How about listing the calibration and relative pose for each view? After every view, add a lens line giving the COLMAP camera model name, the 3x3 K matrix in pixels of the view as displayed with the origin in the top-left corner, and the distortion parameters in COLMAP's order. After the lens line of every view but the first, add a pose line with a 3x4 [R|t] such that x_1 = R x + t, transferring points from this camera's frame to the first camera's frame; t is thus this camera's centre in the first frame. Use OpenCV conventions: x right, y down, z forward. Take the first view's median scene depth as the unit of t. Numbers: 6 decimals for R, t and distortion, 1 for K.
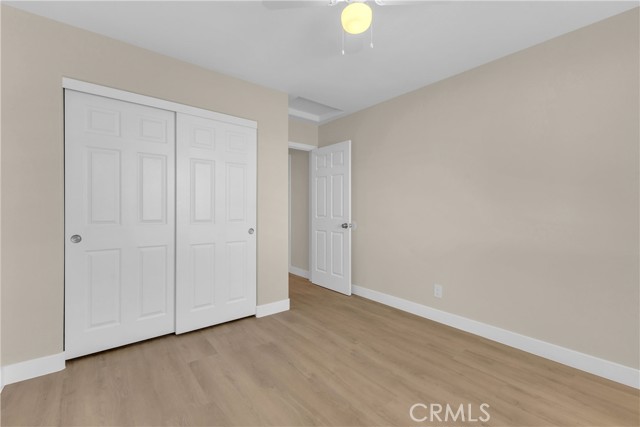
lens RADIAL K [[276.8, 0, 321.3], [0, 276.8, 209.7], [0, 0, 1]] dist [0.012026, 0.000133]
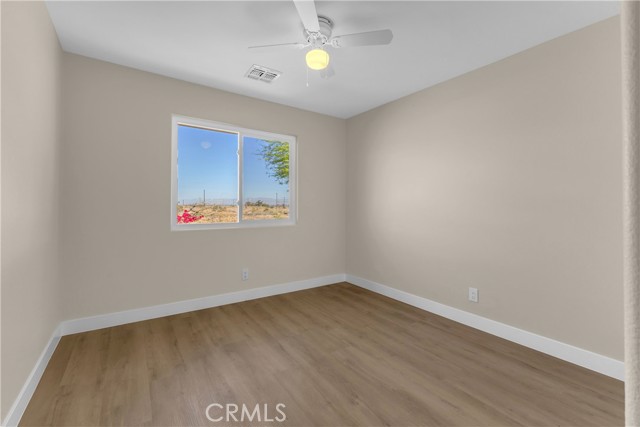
lens RADIAL K [[276.8, 0, 321.3], [0, 276.8, 209.7], [0, 0, 1]] dist [0.012026, 0.000133]
pose [[-0.996670, -0.012931, 0.080506, 0.004399], [-0.011855, 0.999834, 0.013830, 0.001573], [-0.080671, 0.012829, -0.996658, 1.812329]]
